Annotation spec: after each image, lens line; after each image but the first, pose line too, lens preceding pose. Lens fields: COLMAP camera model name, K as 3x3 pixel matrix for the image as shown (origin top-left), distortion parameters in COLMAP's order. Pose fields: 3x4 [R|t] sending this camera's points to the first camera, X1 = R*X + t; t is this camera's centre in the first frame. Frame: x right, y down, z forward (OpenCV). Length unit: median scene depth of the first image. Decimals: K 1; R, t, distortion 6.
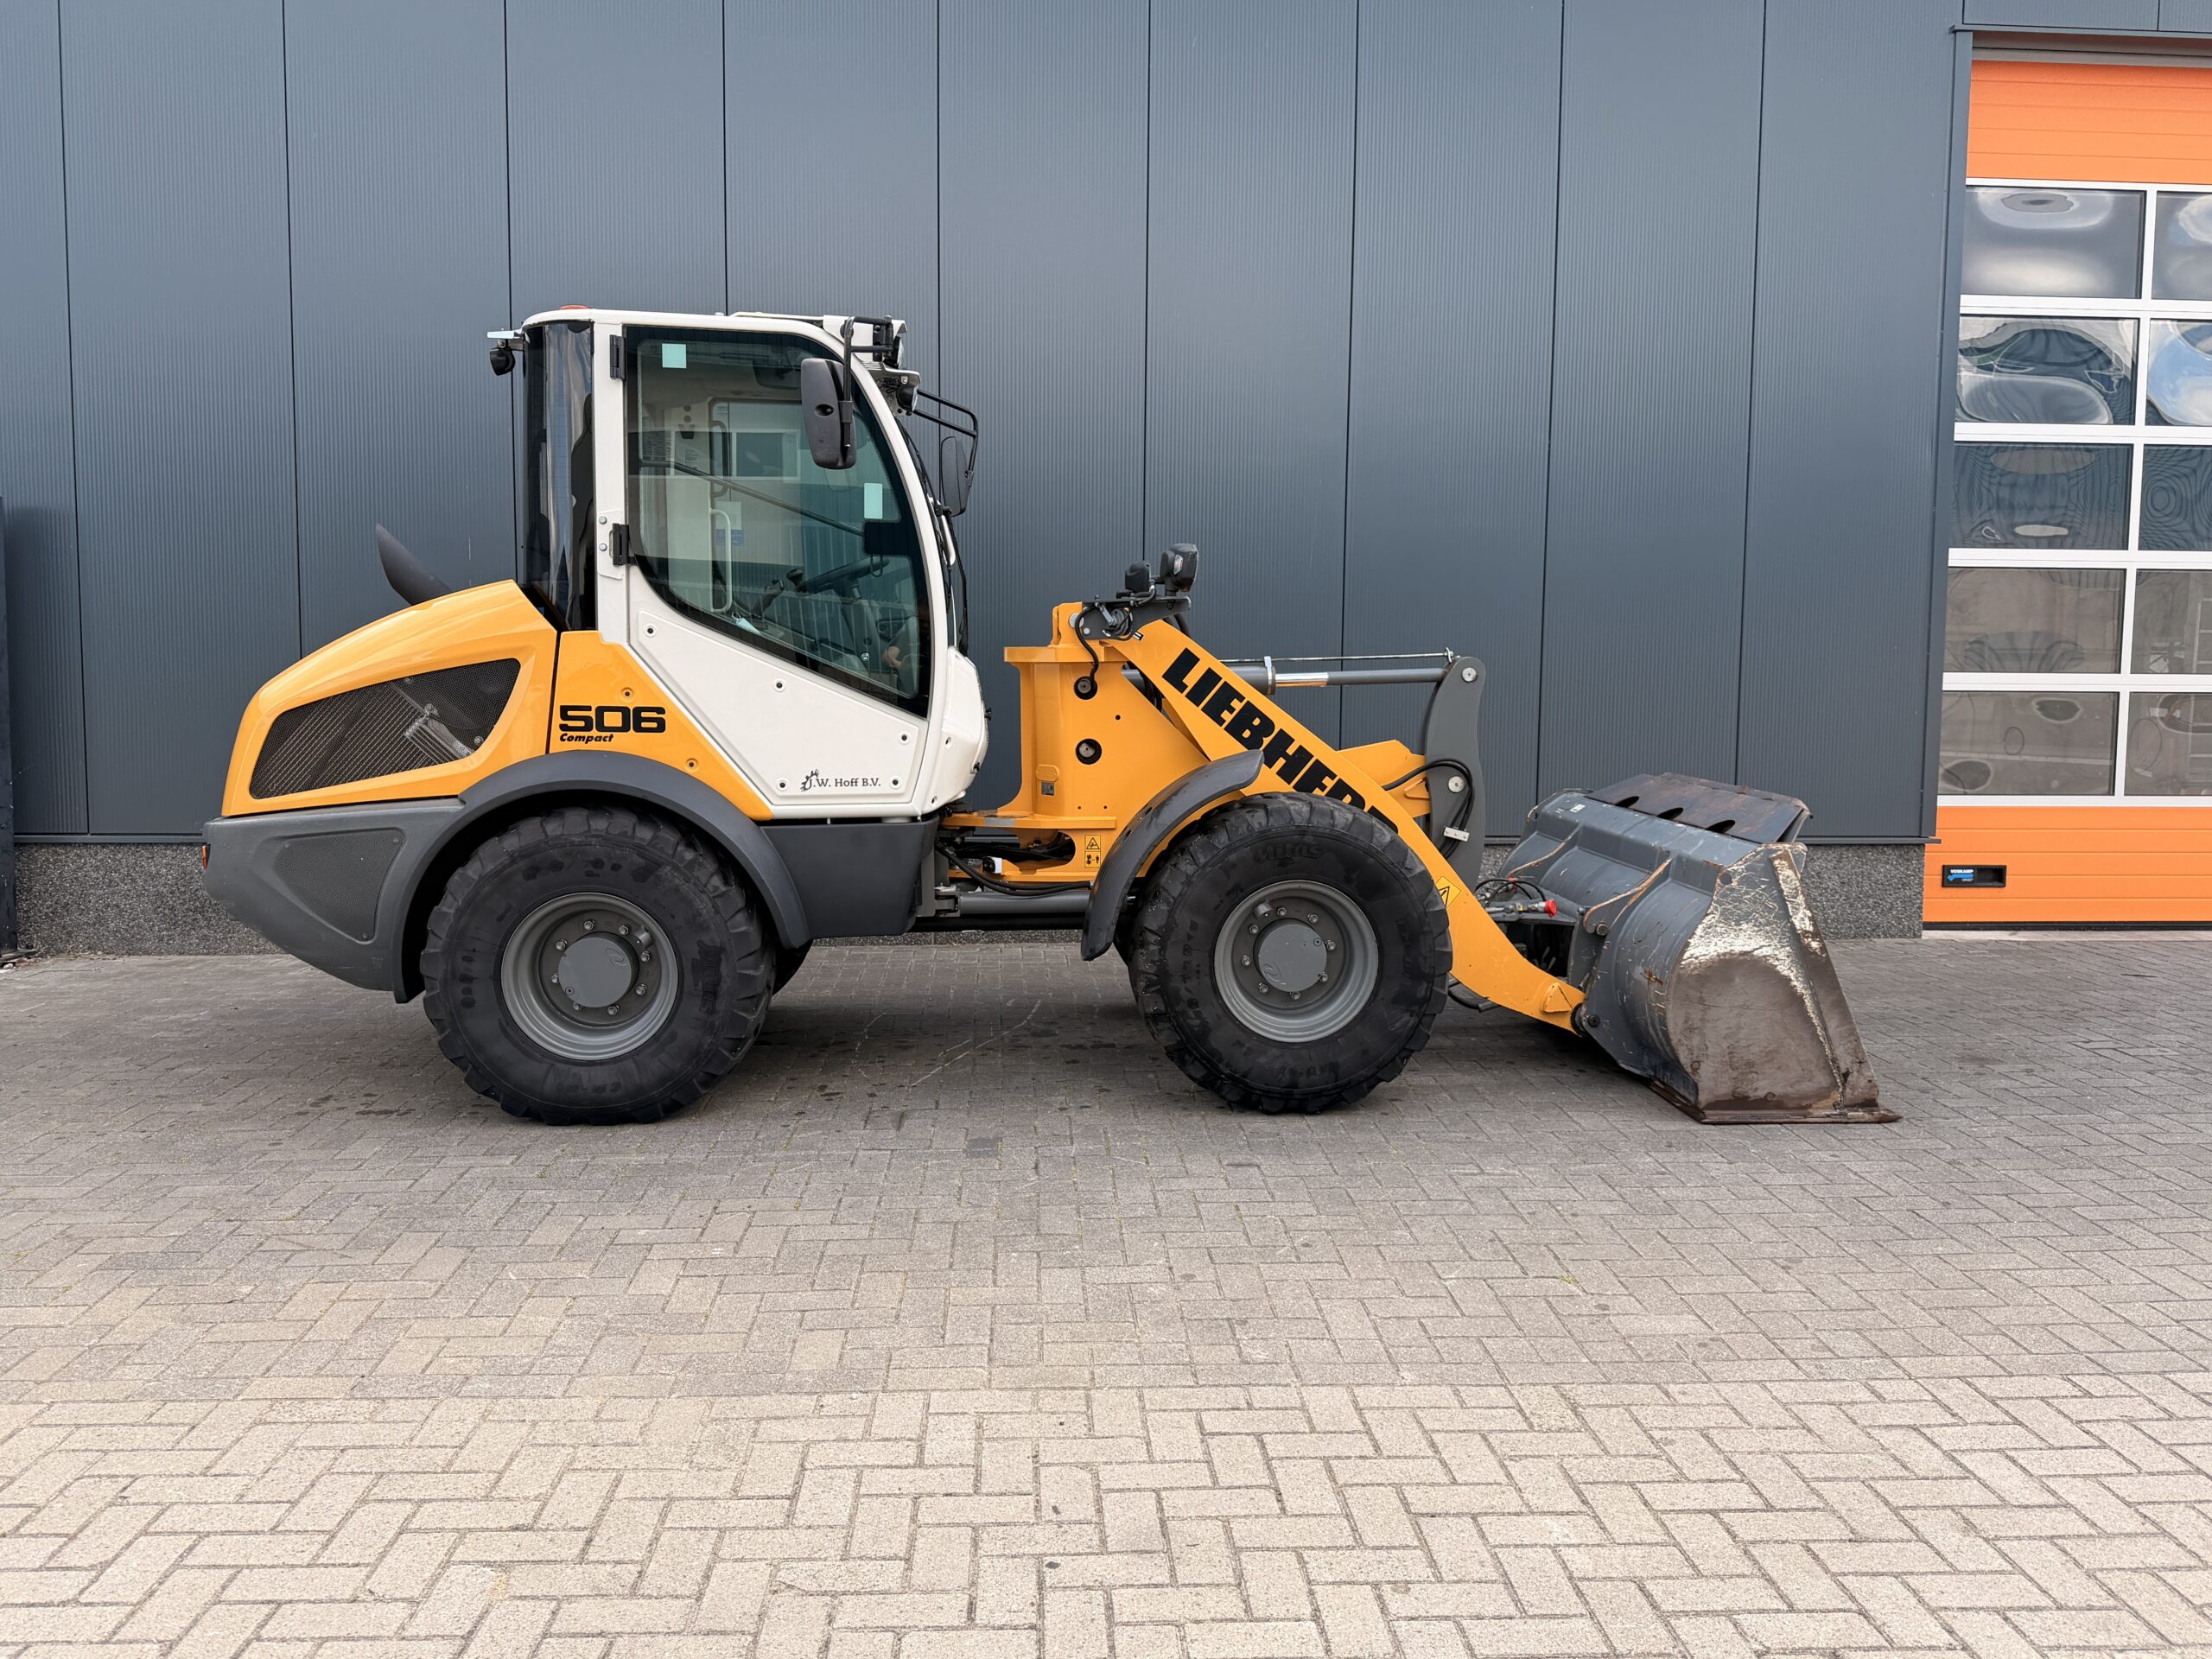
lens RADIAL K [[1684.6, 0, 1096.3], [0, 1684.6, 835.0], [0, 0, 1]] dist [0.154291, -0.322666]
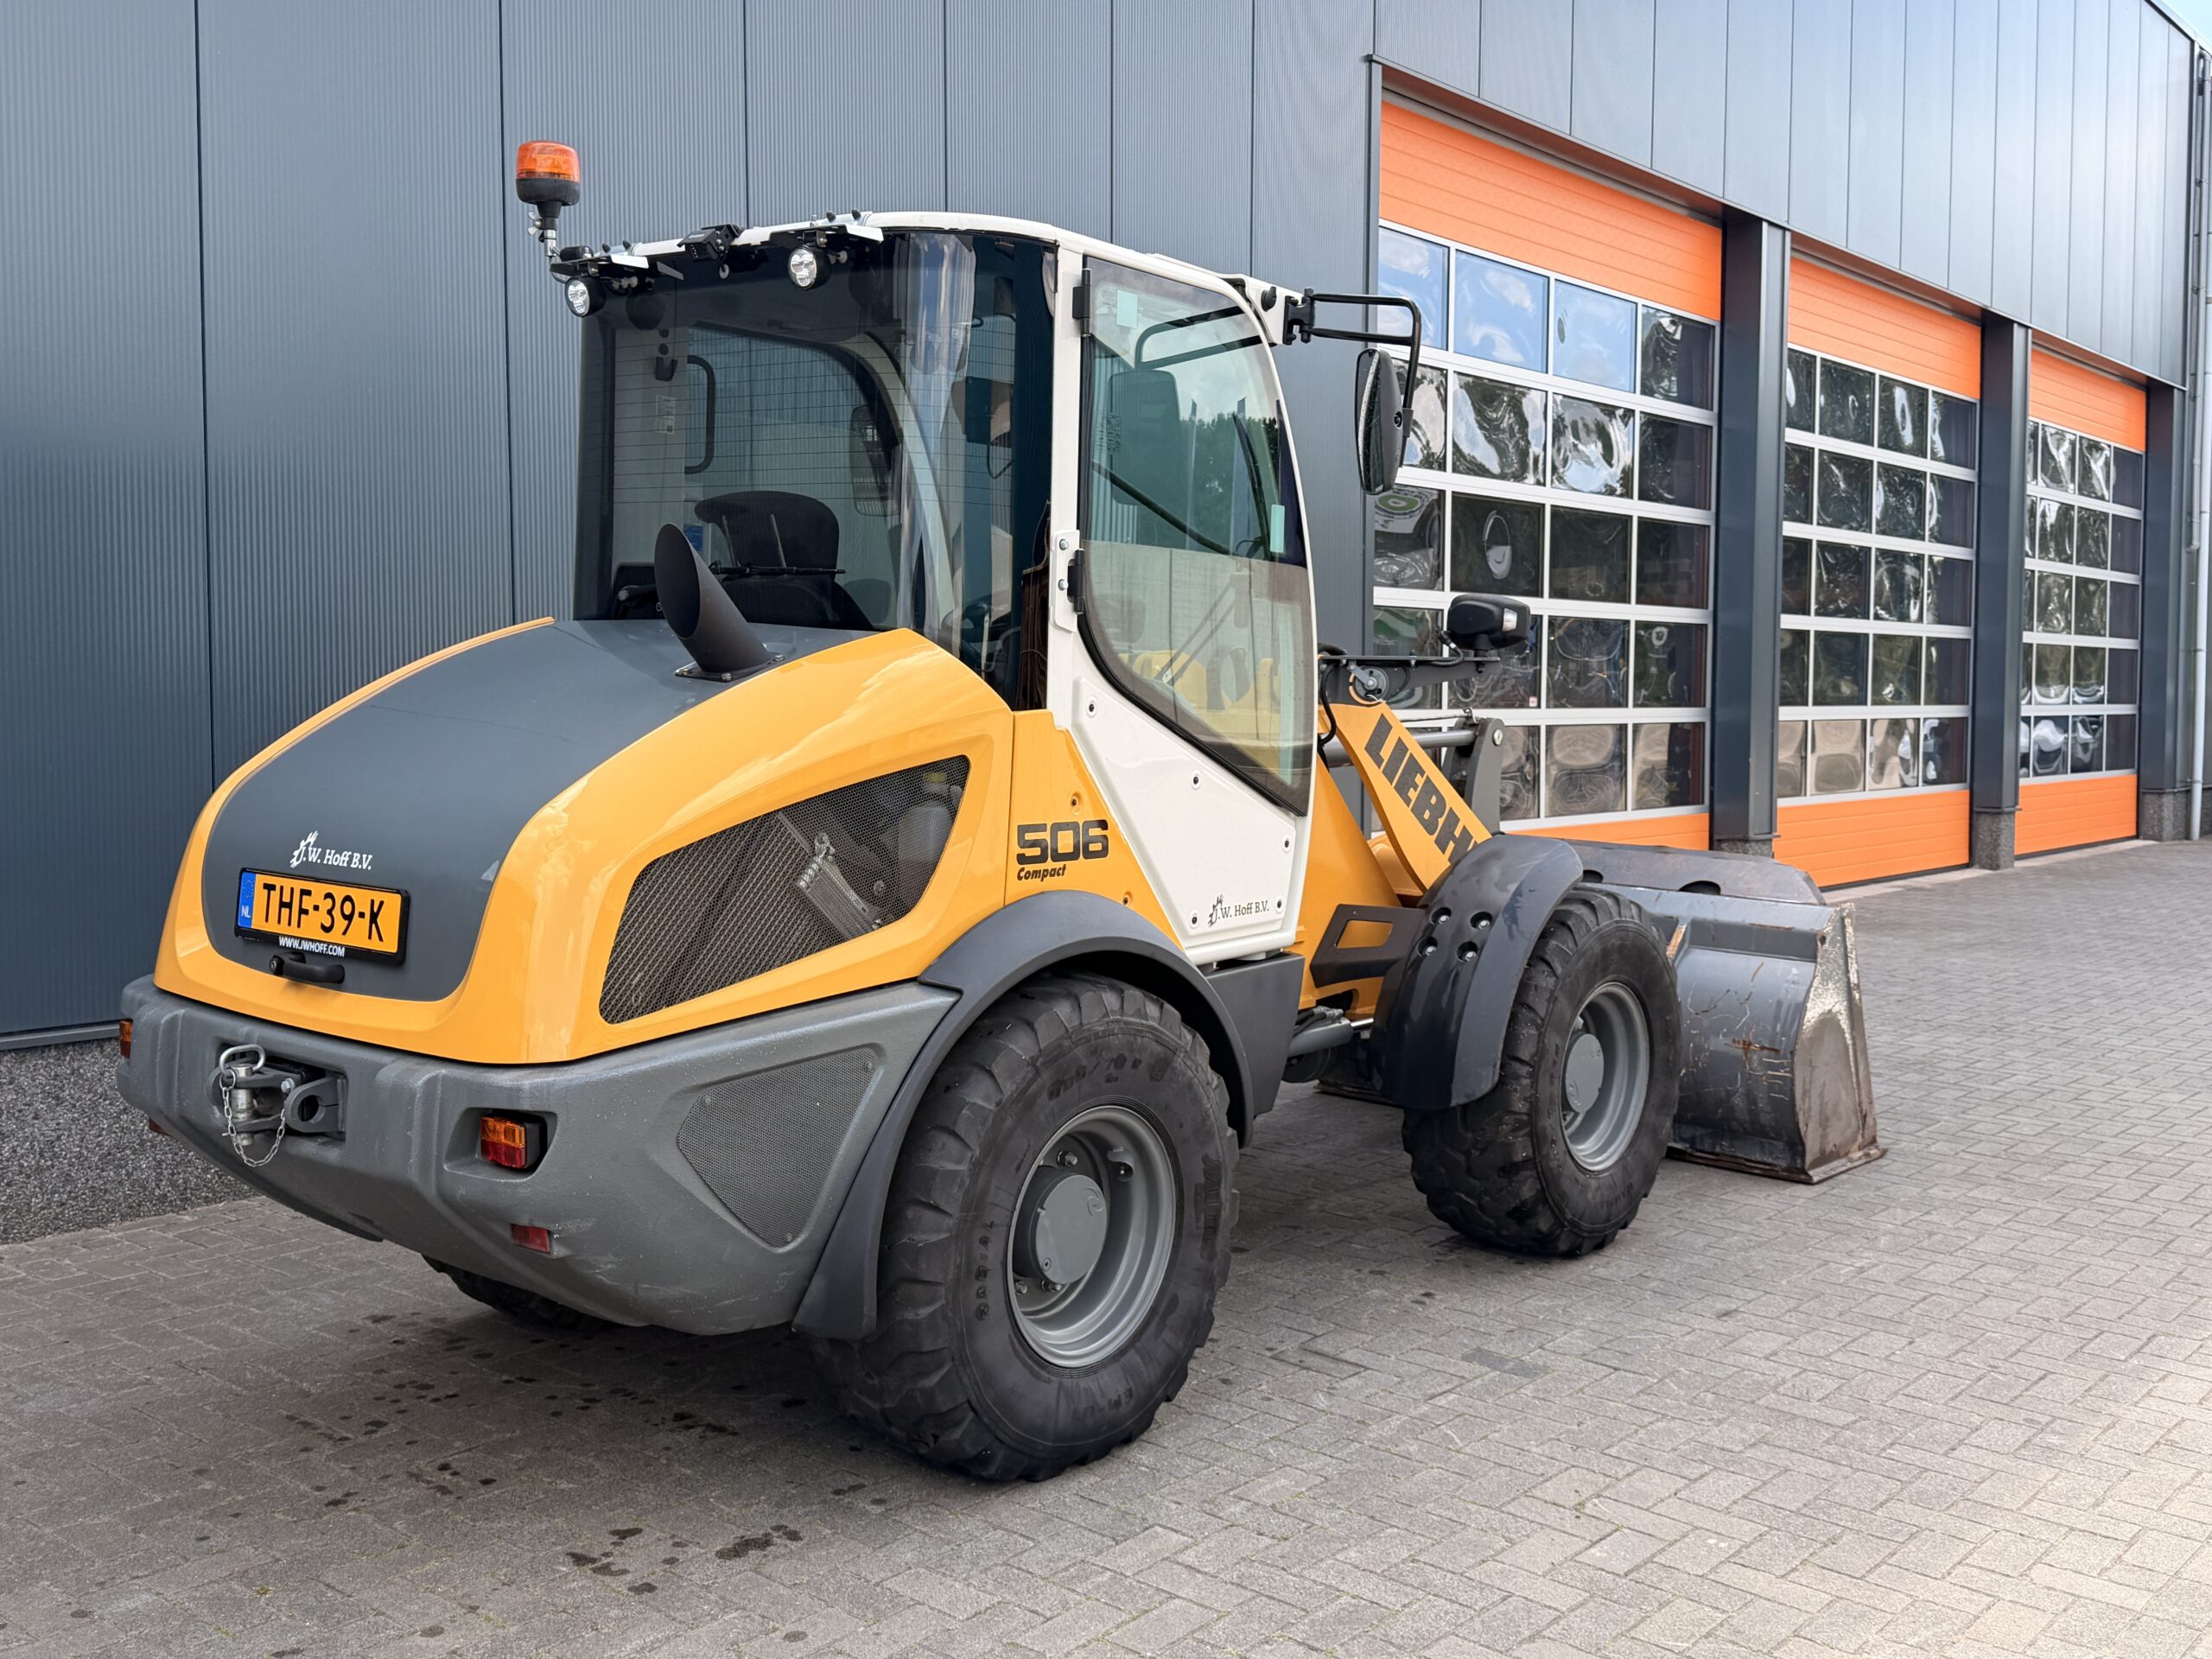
lens RADIAL K [[2200.5, 0, 1104.6], [0, 2200.5, 806.0], [0, 0, 1]] dist [0.119566, -0.248937]
pose [[0.685692, -0.041207, 0.726725, -0.976274], [0.061834, 0.998085, -0.001750, -0.086576], [-0.725261, 0.046136, 0.686926, 0.436639]]
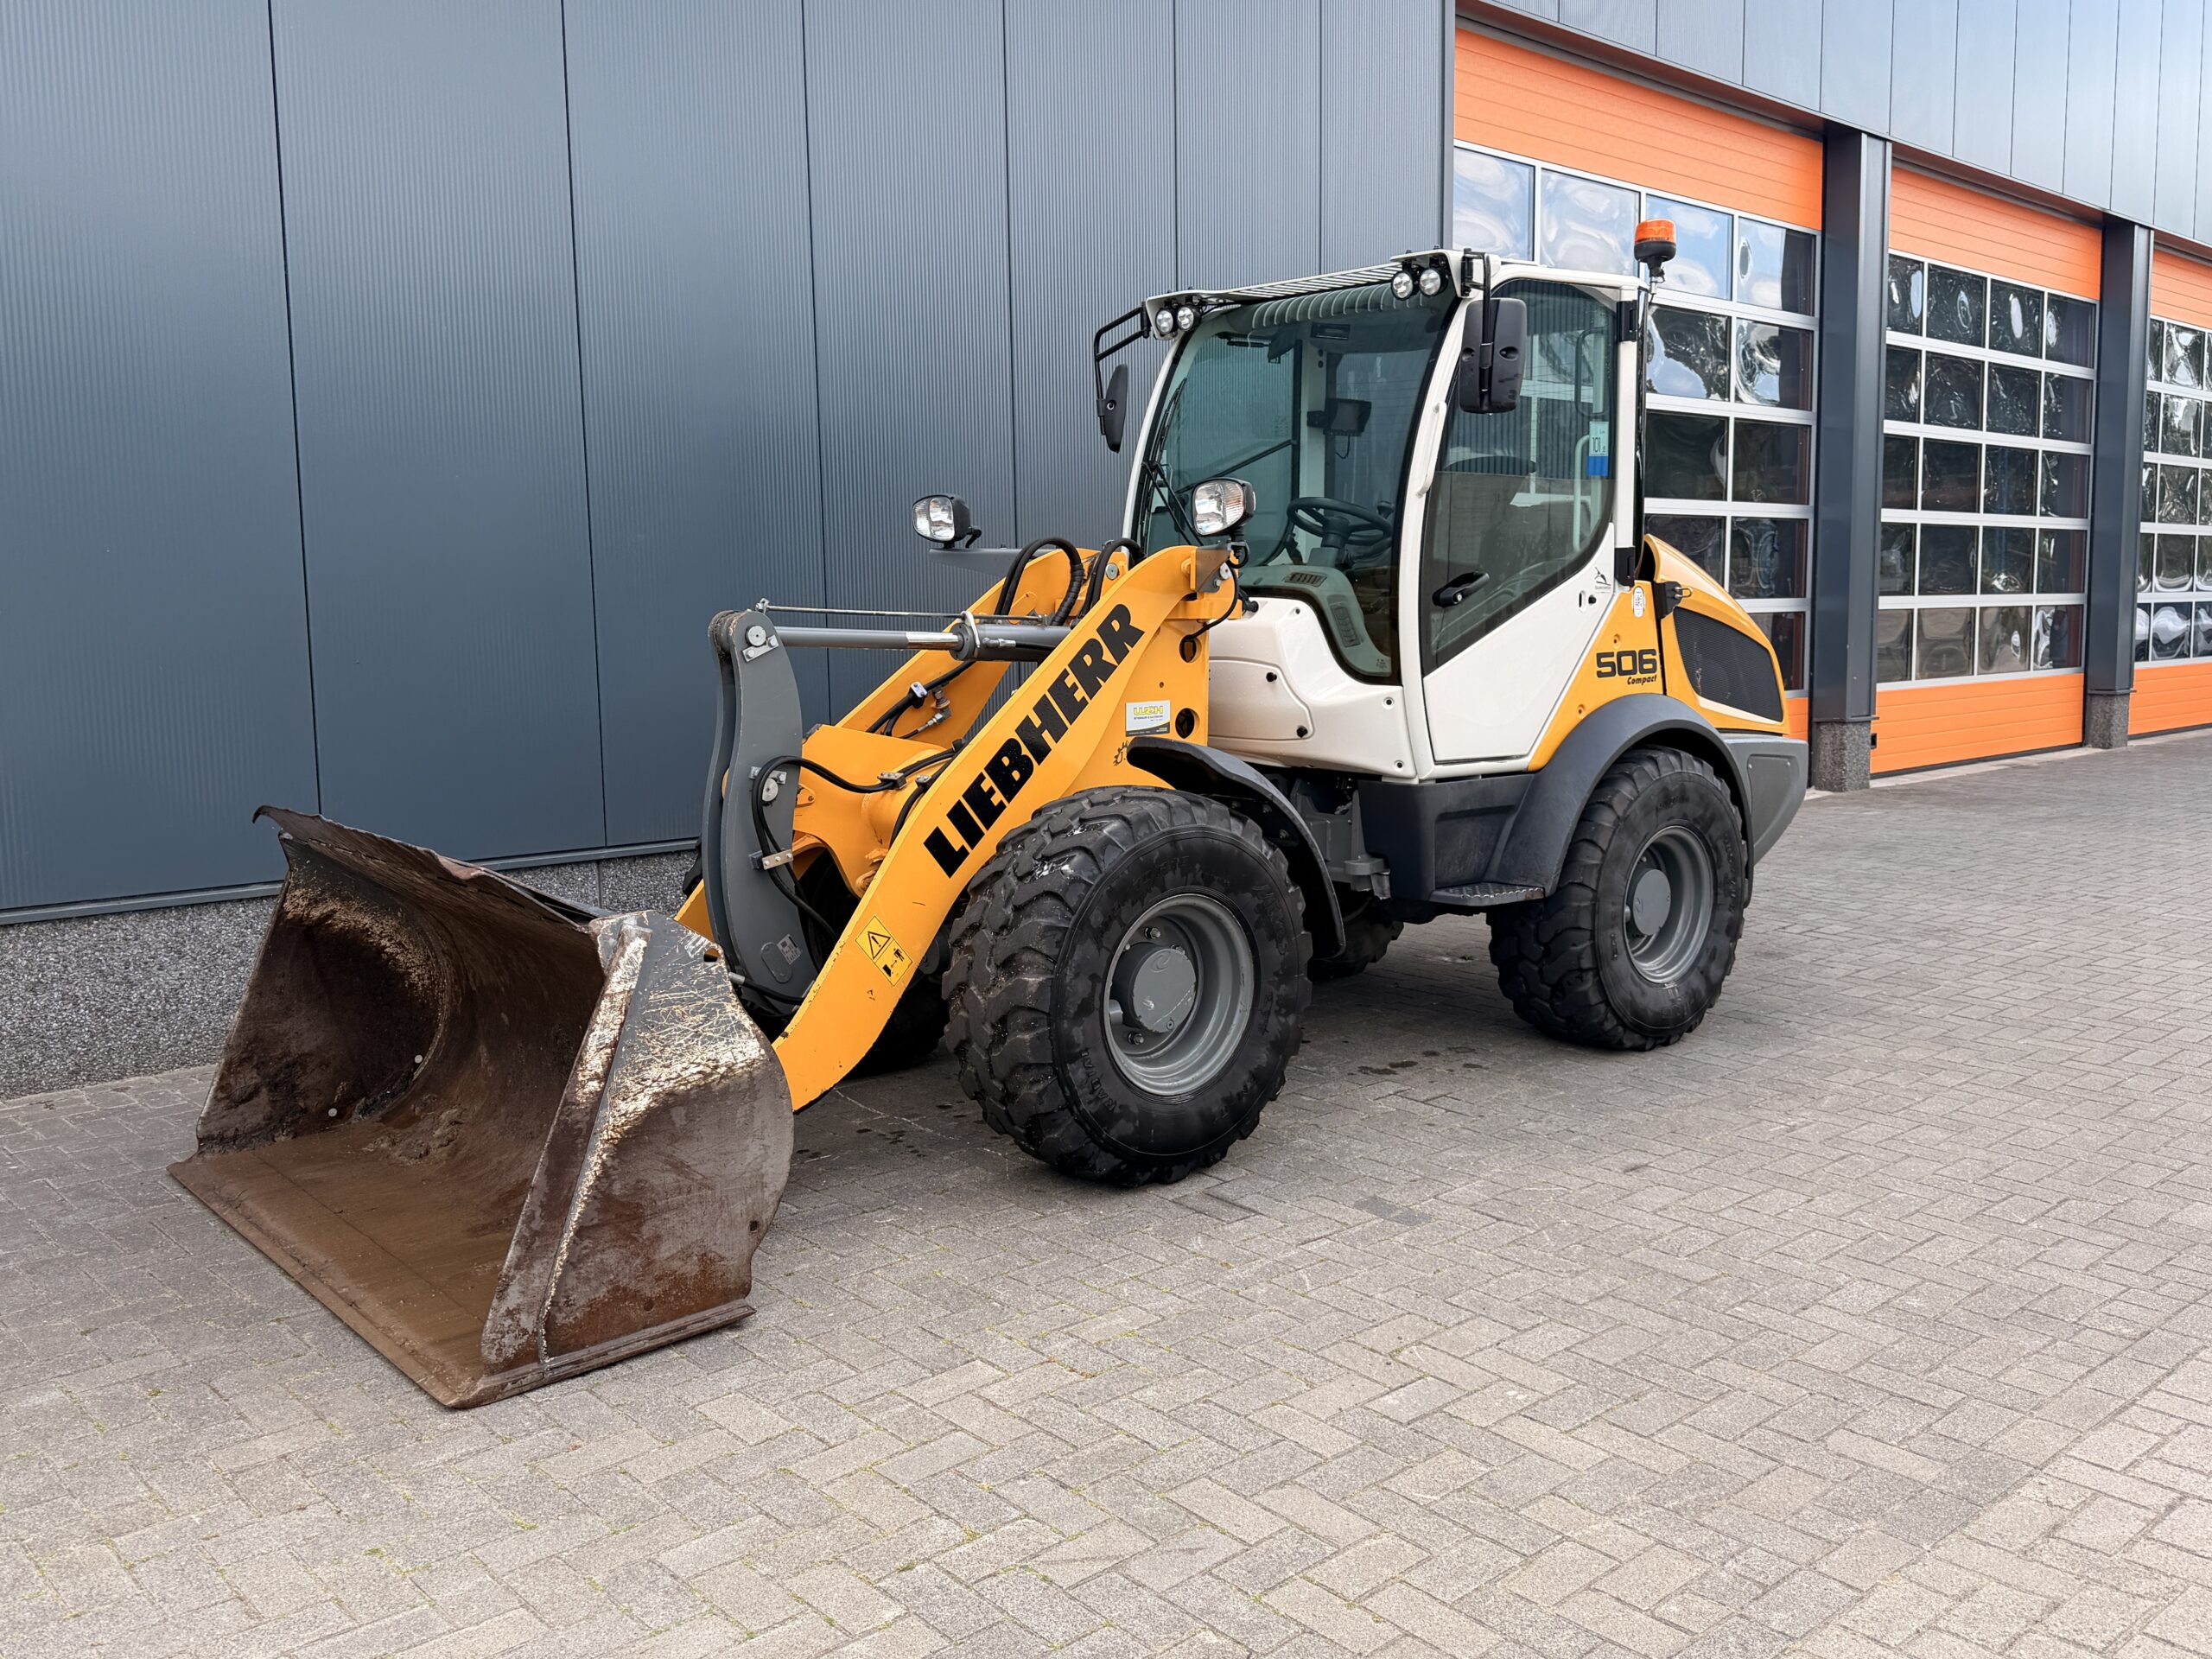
lens RADIAL K [[1892.2, 0, 1095.8], [0, 1892.2, 822.7], [0, 0, 1]] dist [0.133297, -0.264538]
pose [[0.777255, -0.087901, 0.623016, -0.782251], [0.071744, 0.996117, 0.051035, -0.066286], [-0.625082, 0.005031, 0.780543, 0.378353]]
